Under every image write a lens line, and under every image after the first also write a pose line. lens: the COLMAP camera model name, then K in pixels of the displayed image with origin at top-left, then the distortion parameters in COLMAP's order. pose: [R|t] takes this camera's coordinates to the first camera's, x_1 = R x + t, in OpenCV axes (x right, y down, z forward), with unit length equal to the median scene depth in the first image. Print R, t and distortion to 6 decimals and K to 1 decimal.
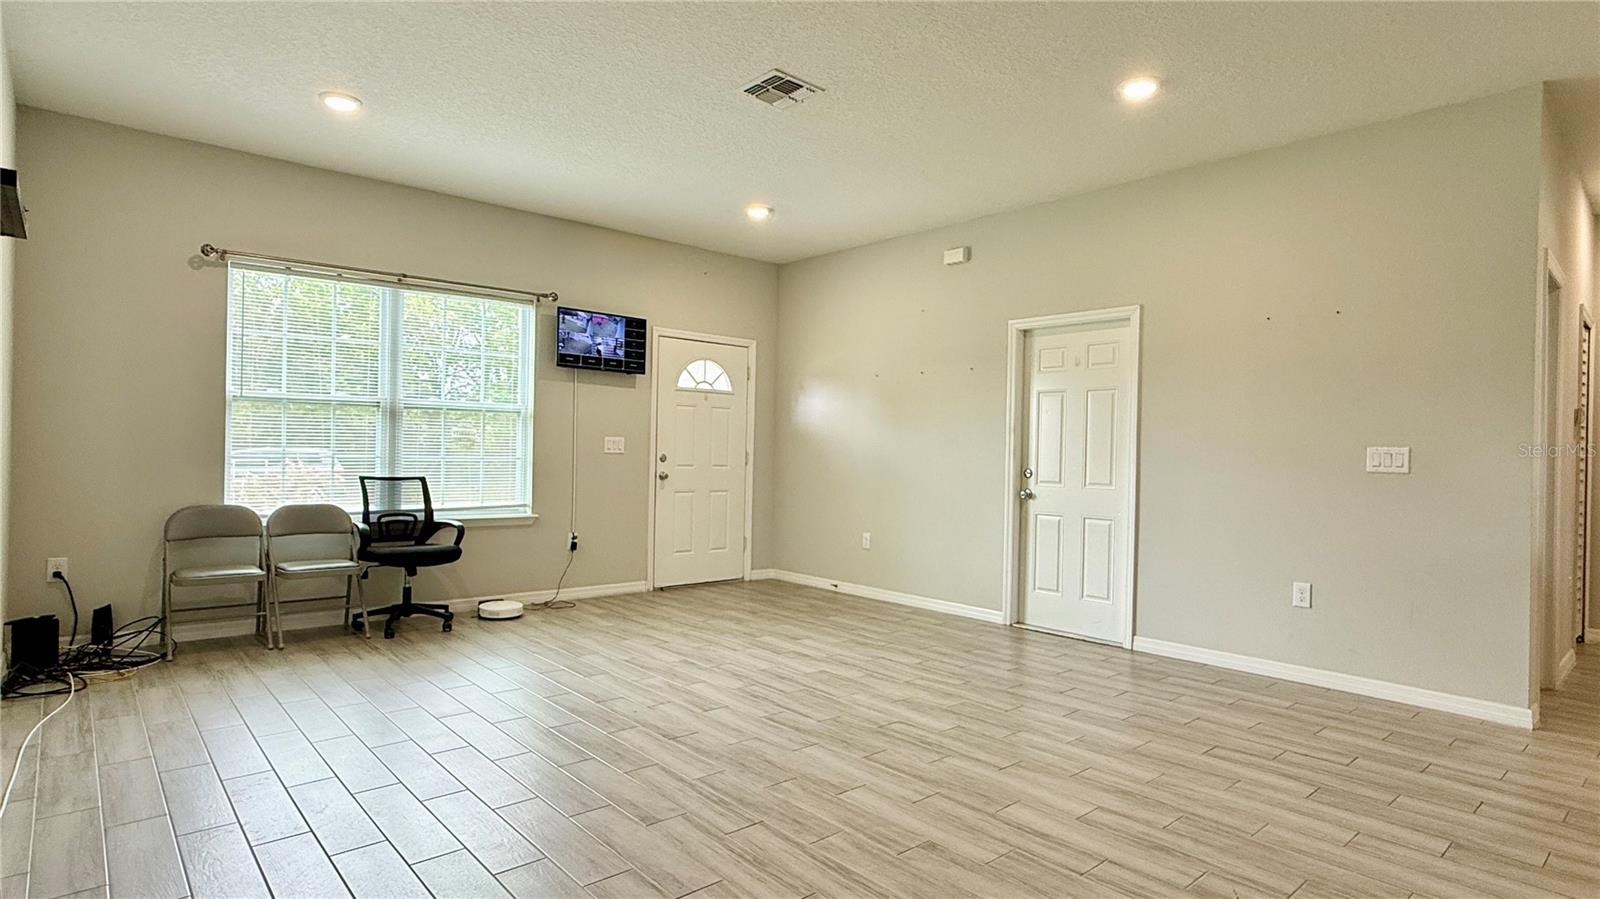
lens RADIAL K [[830.3, 0, 801.5], [0, 830.3, 455.3], [0, 0, 1]] dist [0.001257, 0.001271]
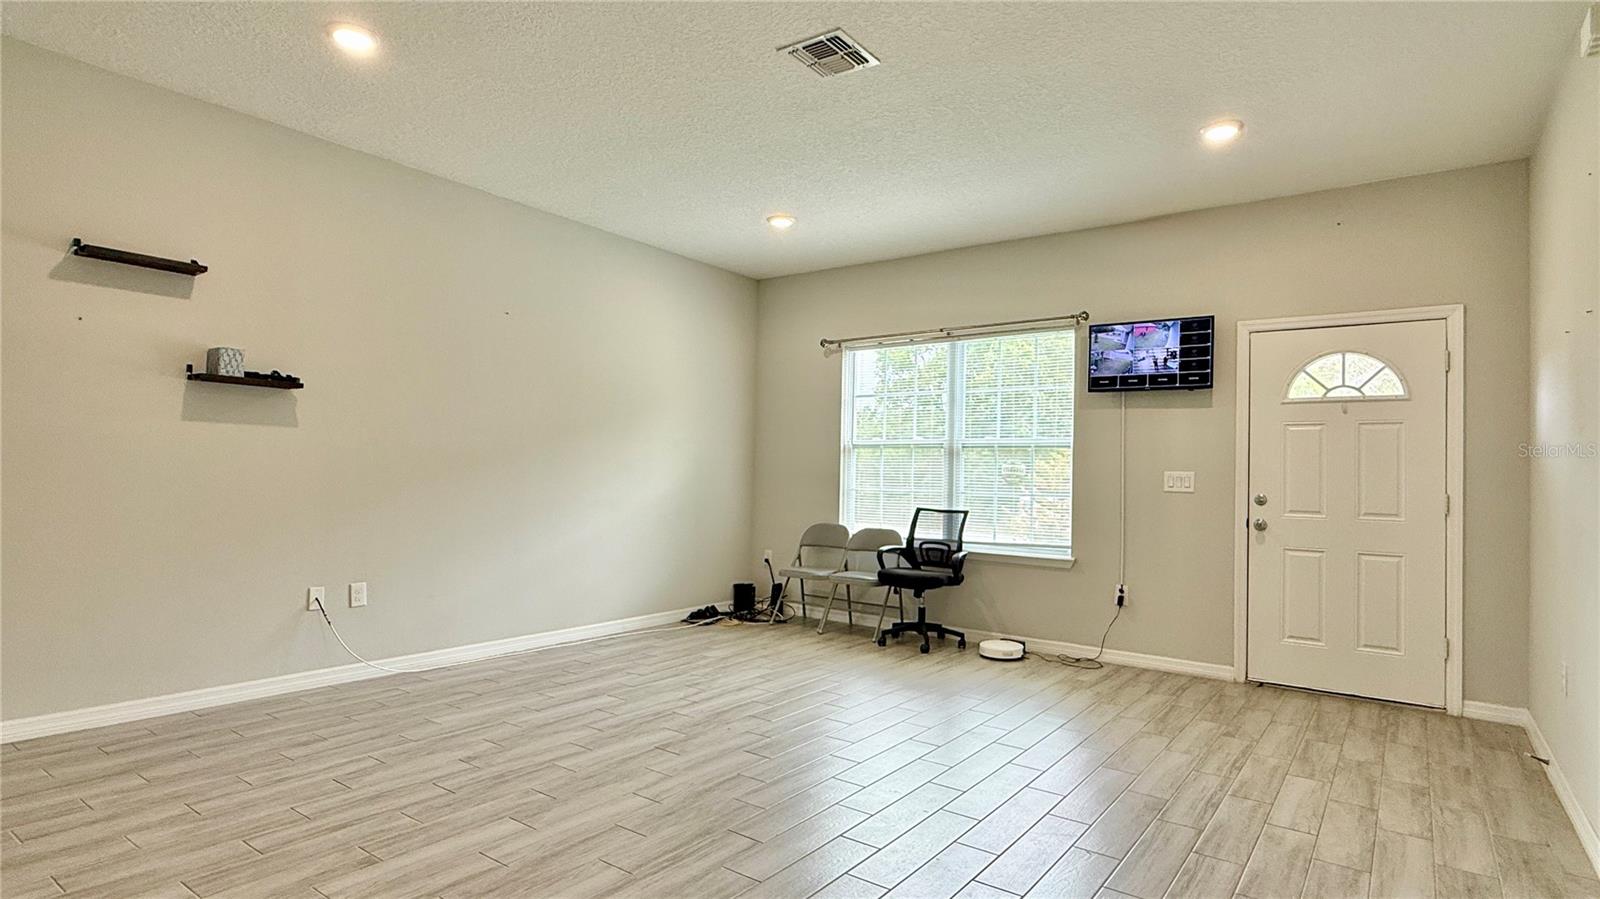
lens RADIAL K [[830.3, 0, 801.5], [0, 830.3, 455.3], [0, 0, 1]] dist [0.001257, 0.001271]
pose [[0.212877, -0.039170, -0.976294, 0.502329], [-0.024234, 0.998677, -0.045352, 0.007619], [0.976778, 0.033314, 0.211646, 0.512454]]
